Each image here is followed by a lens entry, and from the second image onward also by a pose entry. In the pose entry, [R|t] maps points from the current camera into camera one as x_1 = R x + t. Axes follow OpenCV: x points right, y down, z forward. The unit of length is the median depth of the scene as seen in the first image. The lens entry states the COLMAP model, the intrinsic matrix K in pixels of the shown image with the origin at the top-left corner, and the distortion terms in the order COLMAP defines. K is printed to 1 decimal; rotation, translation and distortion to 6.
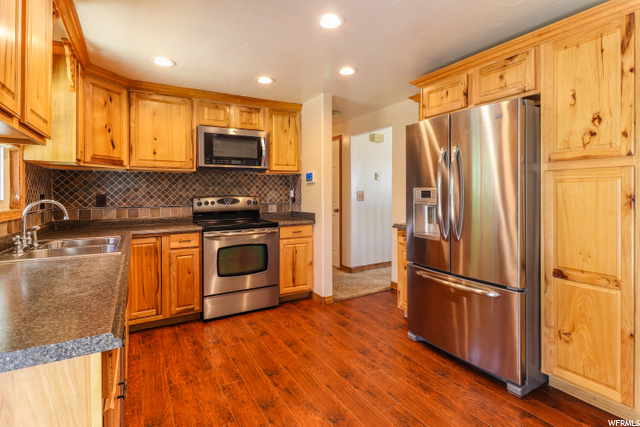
lens RADIAL K [[314.3, 0, 319.8], [0, 314.3, 197.9], [0, 0, 1]] dist [0.002437, 0.000027]
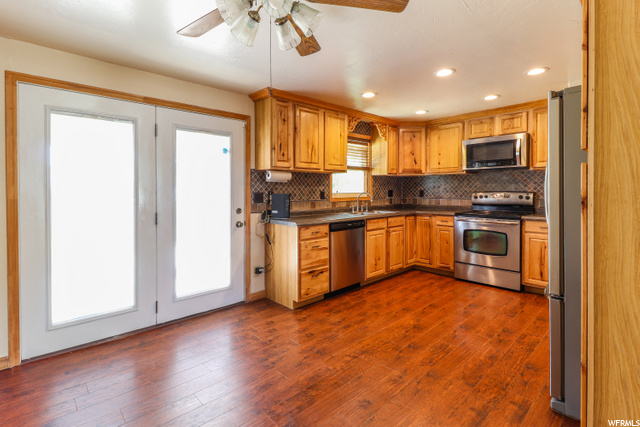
lens RADIAL K [[314.3, 0, 319.8], [0, 314.3, 197.9], [0, 0, 1]] dist [0.002437, 0.000027]
pose [[0.229640, 0.031741, -0.972758, 0.853357], [-0.008444, 0.999495, 0.030620, -0.014768], [0.973239, 0.001182, 0.229792, 0.065798]]
